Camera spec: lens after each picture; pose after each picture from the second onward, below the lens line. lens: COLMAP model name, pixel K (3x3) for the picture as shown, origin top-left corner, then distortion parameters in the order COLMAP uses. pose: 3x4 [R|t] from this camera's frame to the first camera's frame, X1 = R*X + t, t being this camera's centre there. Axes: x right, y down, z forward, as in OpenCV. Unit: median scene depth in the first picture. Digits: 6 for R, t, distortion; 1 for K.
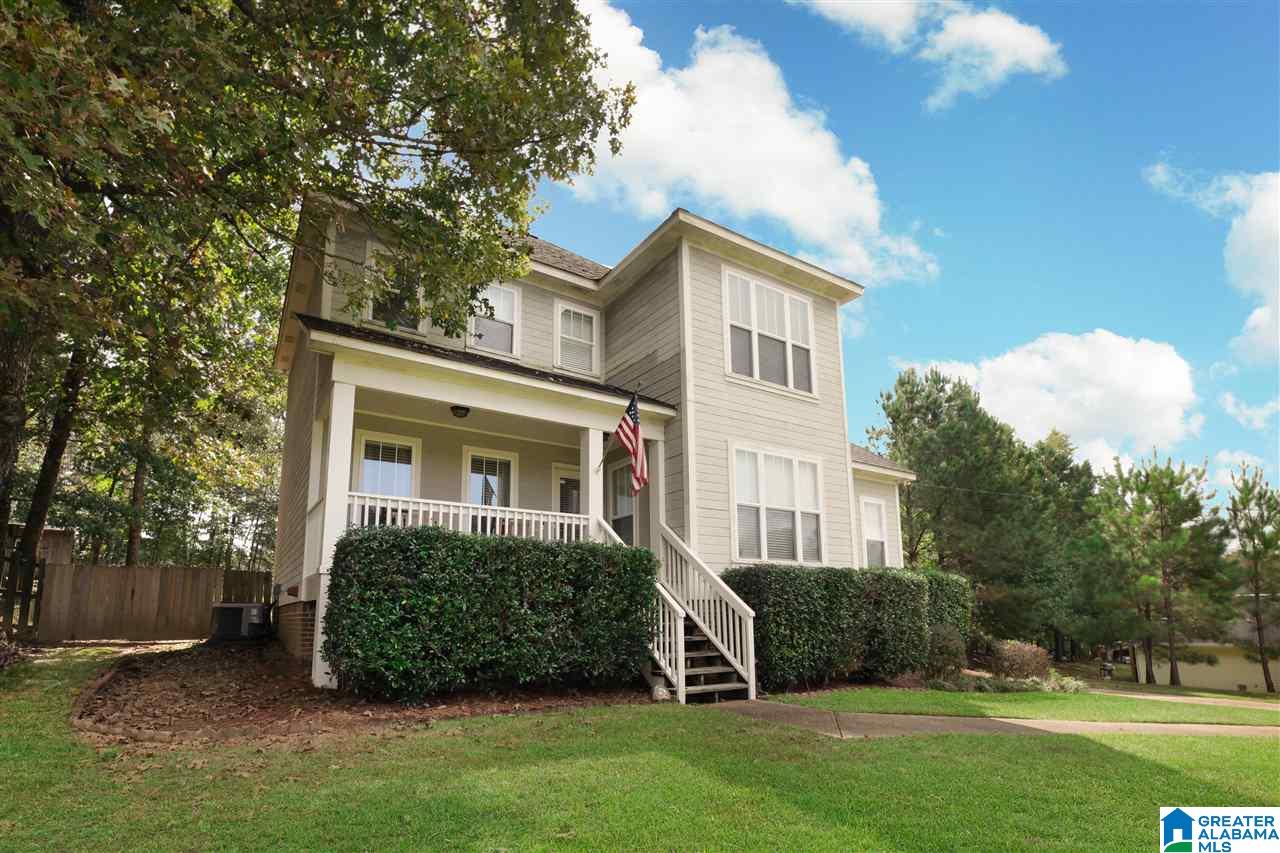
lens RADIAL K [[652.5, 0, 656.0], [0, 652.5, 483.3], [0, 0, 1]] dist [-0.013826, 0.001554]
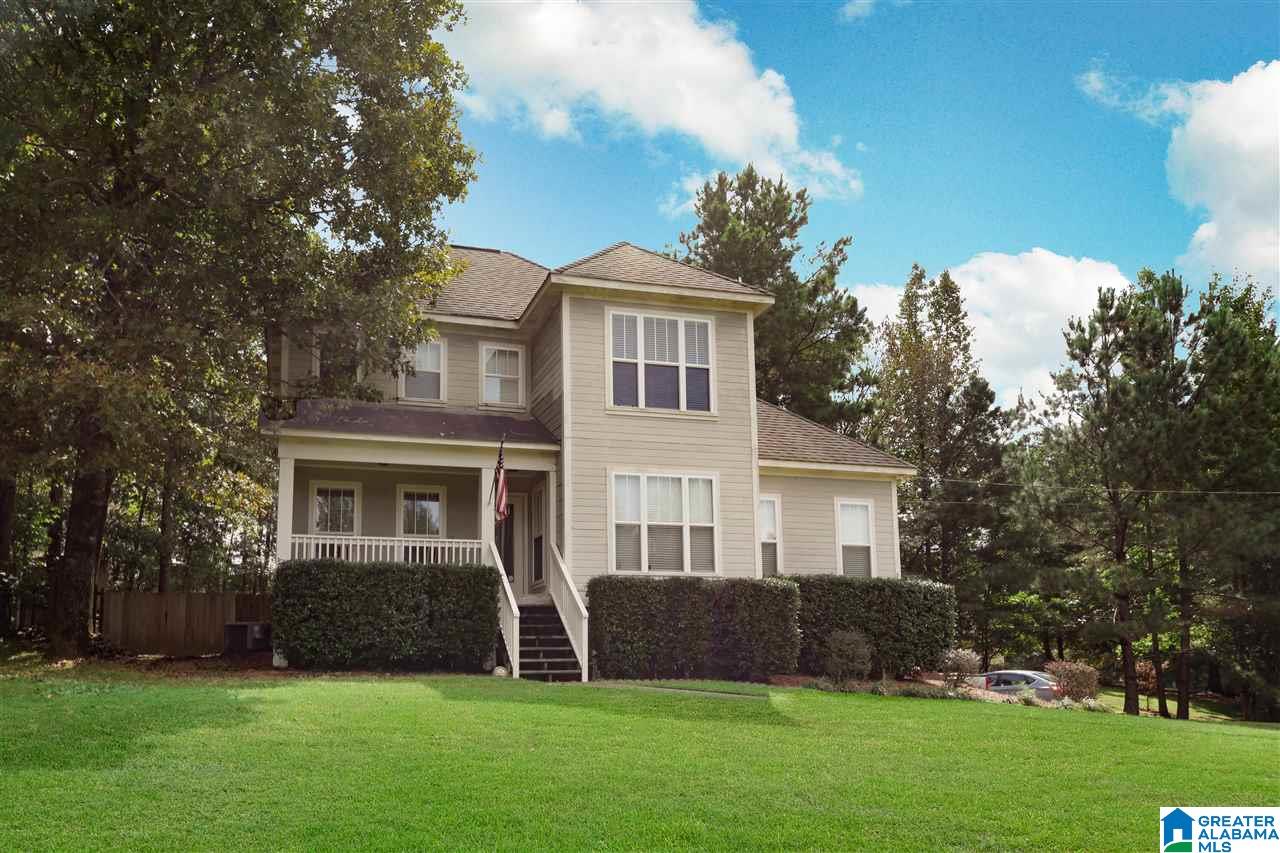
lens RADIAL K [[1092.9, 0, 637.5], [0, 1092.9, 435.8], [0, 0, 1]] dist [0.028346, 0.013205]
pose [[0.962216, -0.060948, -0.265379, 0.654290], [0.058727, 0.998141, -0.016304, -0.085012], [0.265879, 0.000103, 0.964006, -0.808762]]
